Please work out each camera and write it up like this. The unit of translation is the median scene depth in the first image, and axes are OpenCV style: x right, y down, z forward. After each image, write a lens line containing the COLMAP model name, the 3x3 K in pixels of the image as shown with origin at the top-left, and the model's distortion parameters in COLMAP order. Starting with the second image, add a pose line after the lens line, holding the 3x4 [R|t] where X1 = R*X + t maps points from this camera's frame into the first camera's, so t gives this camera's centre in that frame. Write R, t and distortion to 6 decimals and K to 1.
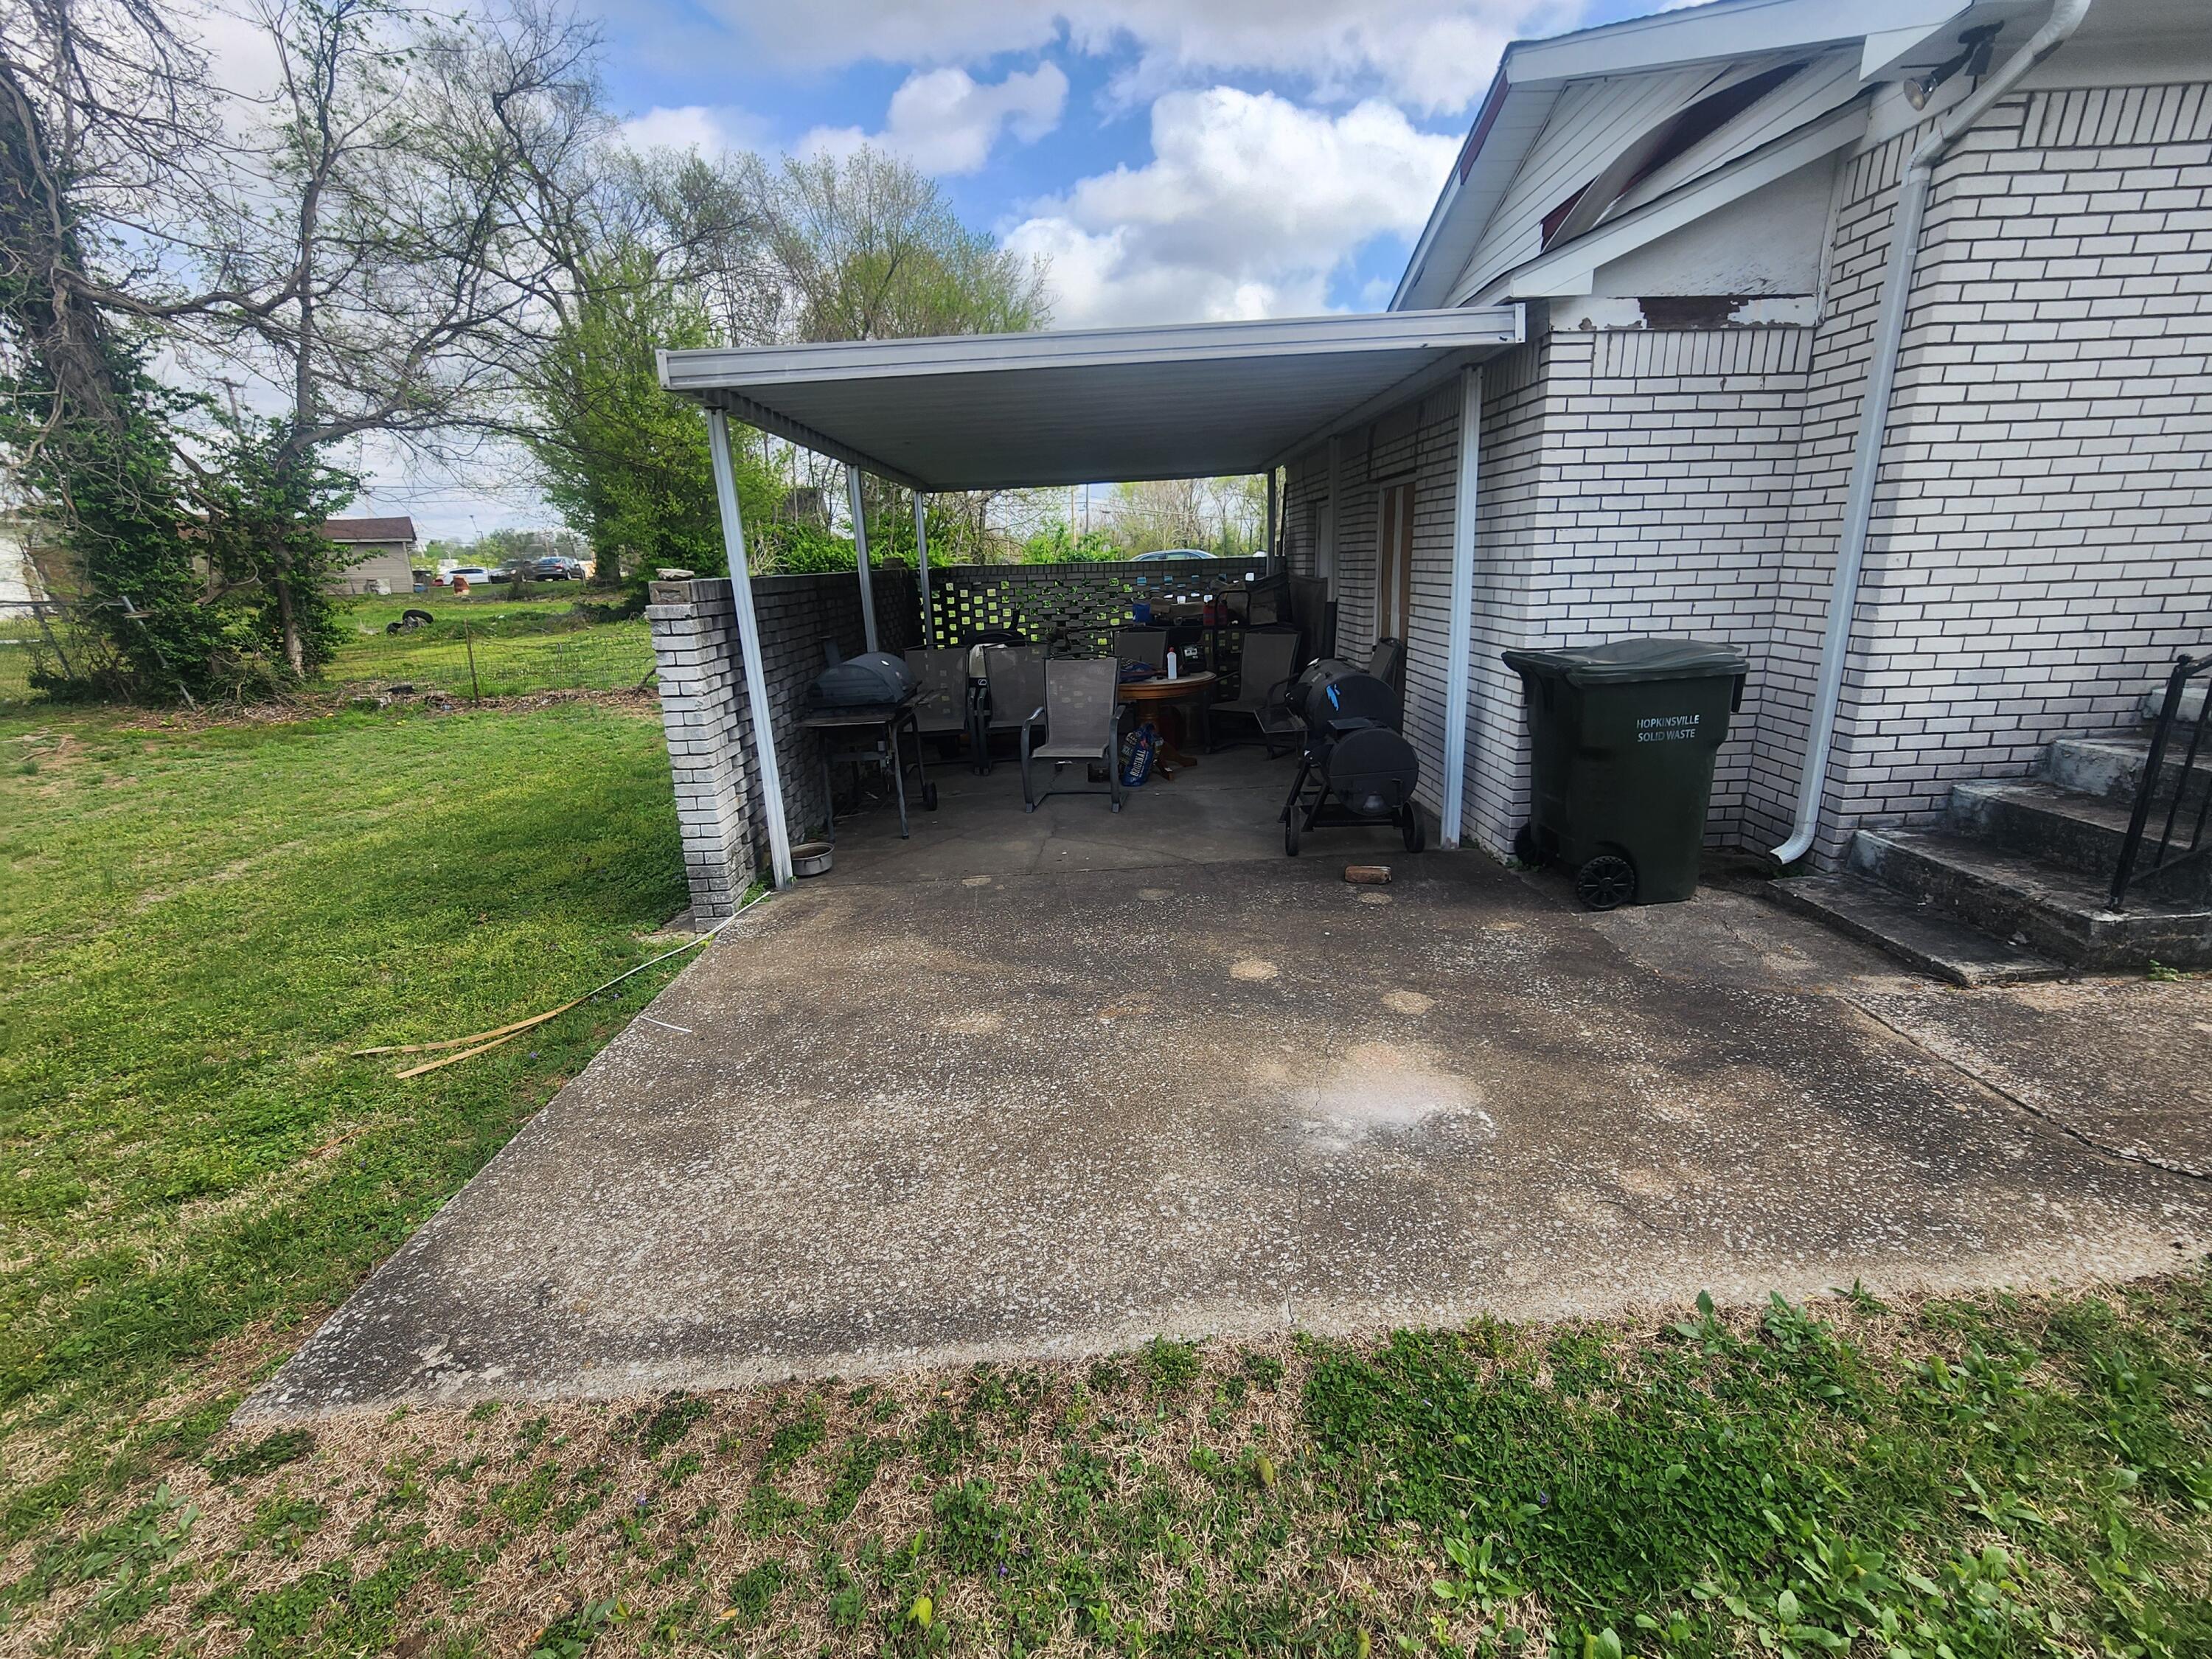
lens RADIAL K [[971.4, 0, 1106.0], [0, 971.4, 829.5], [0, 0, 1]] dist [-0.018120, 0.012075]
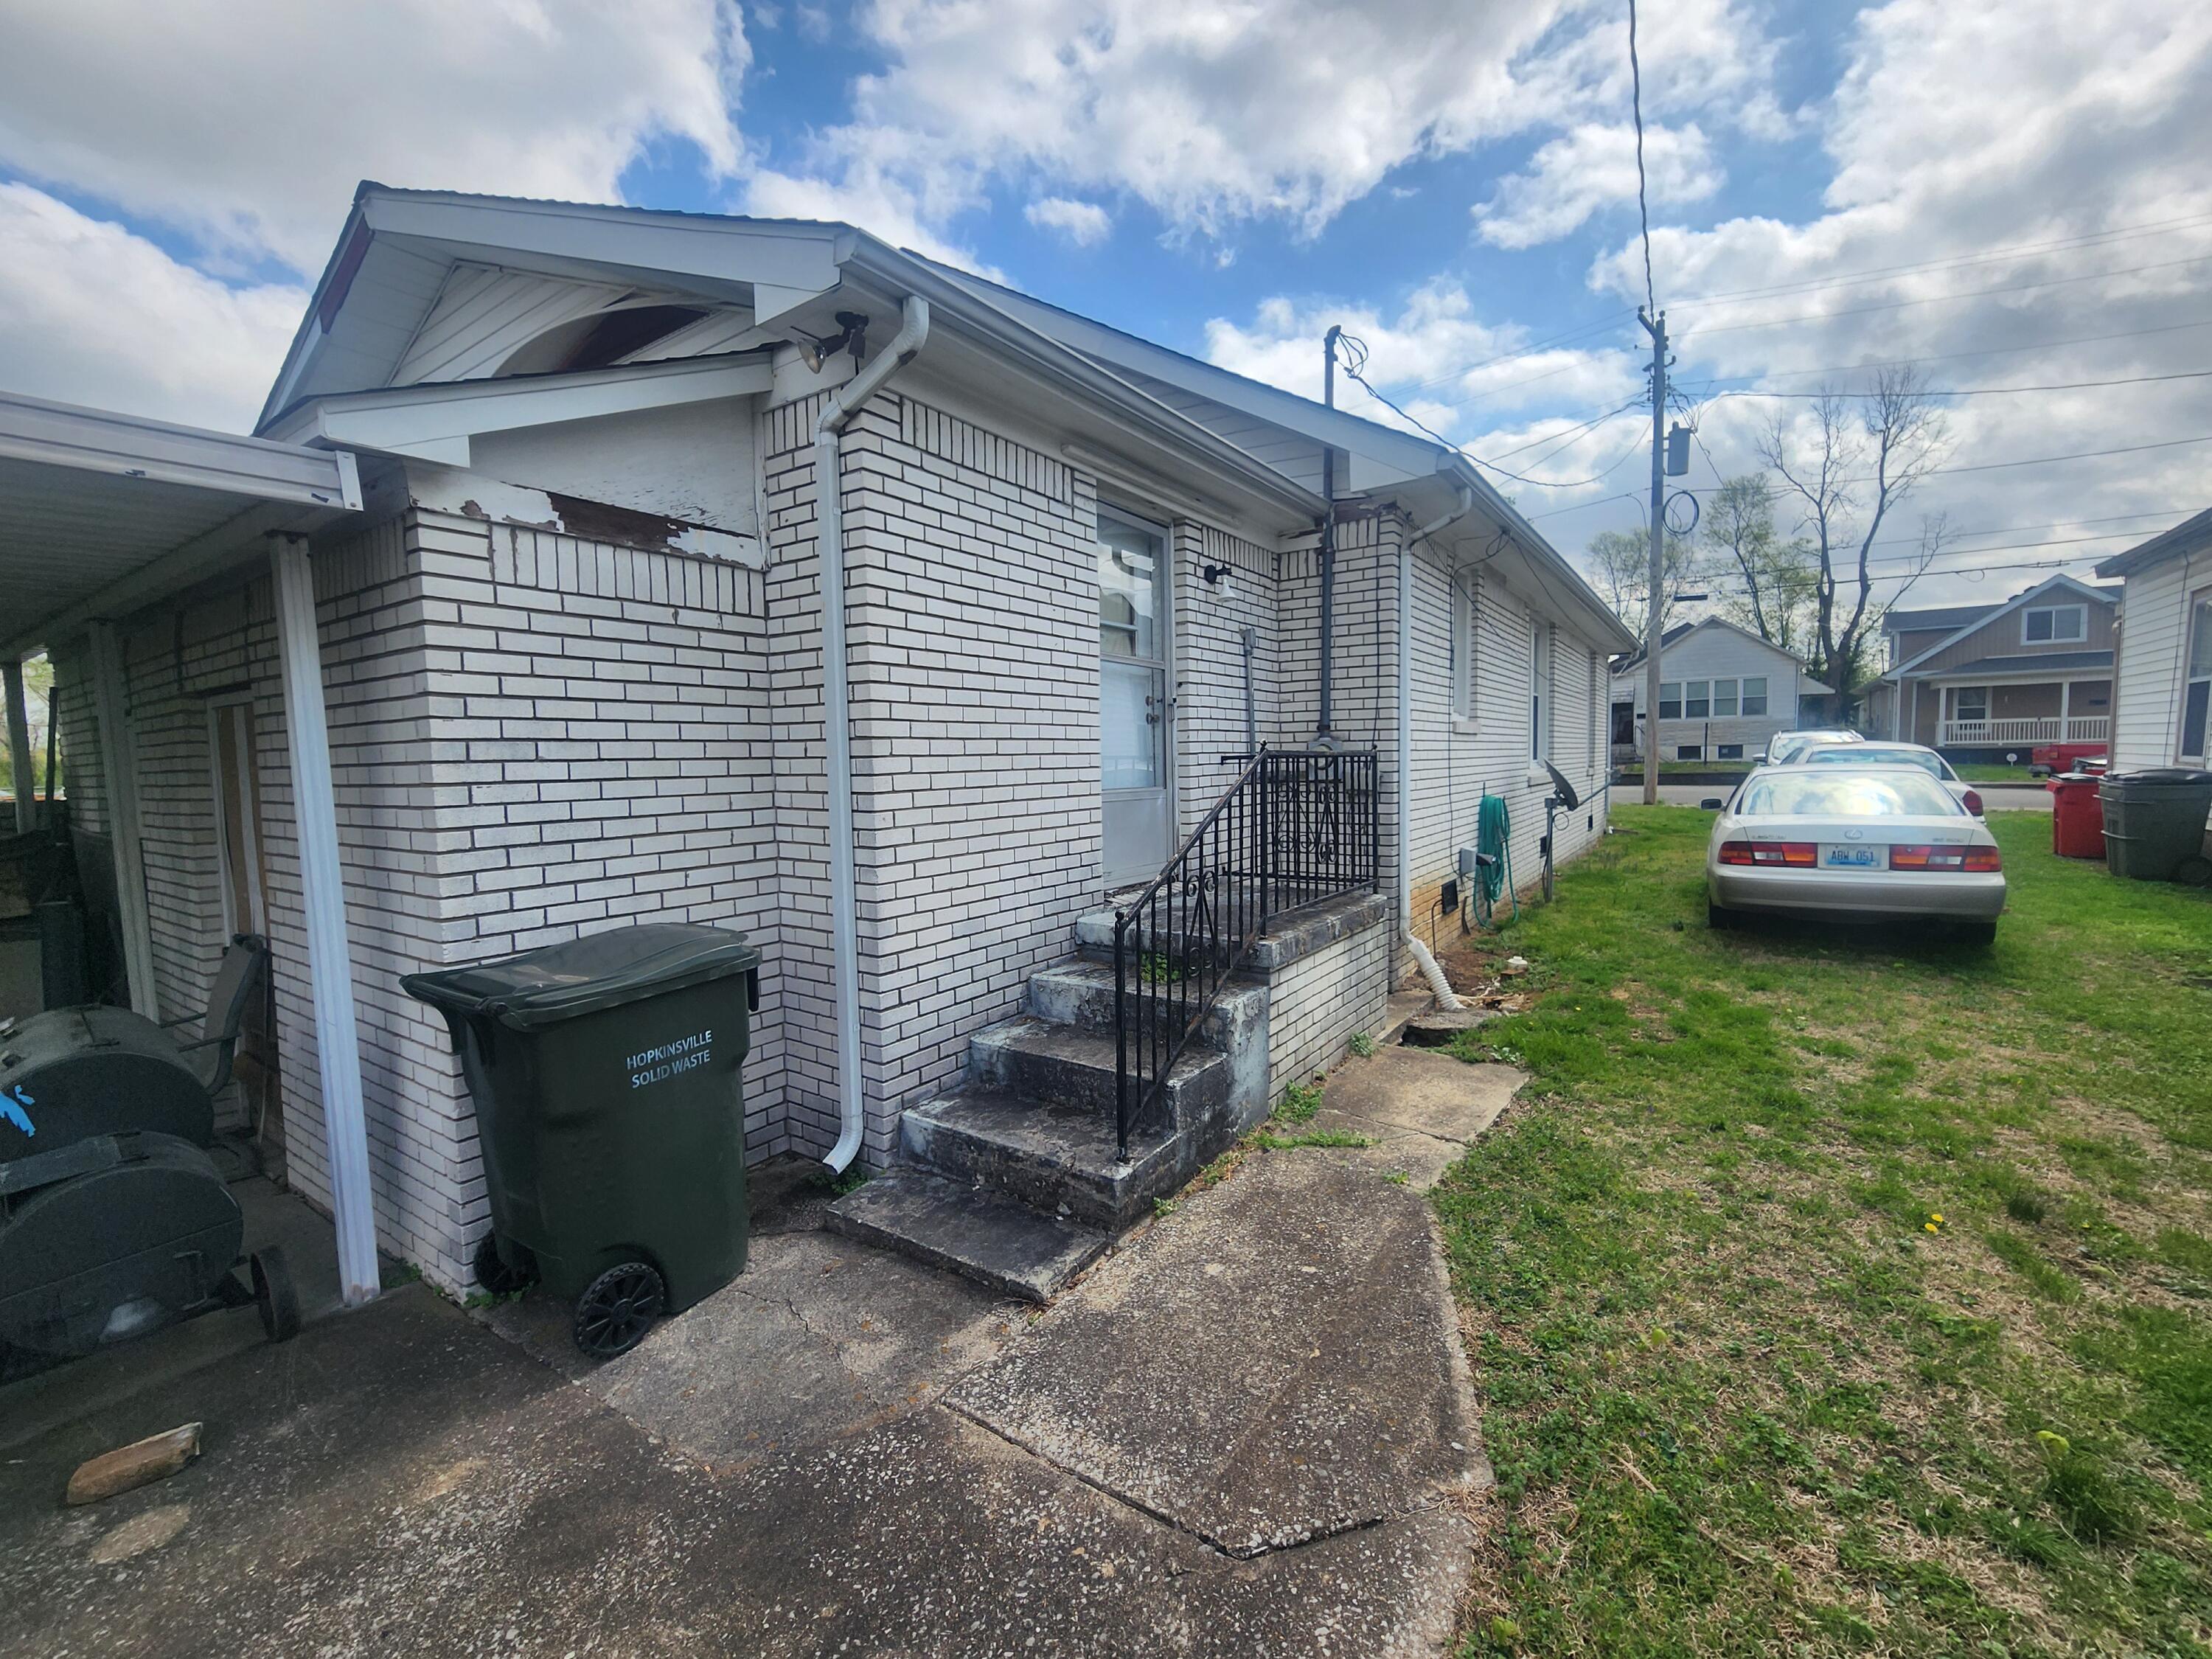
lens RADIAL K [[933.8, 0, 1106.0], [0, 933.8, 829.5], [0, 0, 1]] dist [0.000725, 0.000040]
pose [[0.601685, -0.042363, 0.797609, 0.218548], [0.211177, 0.971496, -0.107706, -0.121325], [-0.770311, 0.233241, 0.593480, 0.287268]]
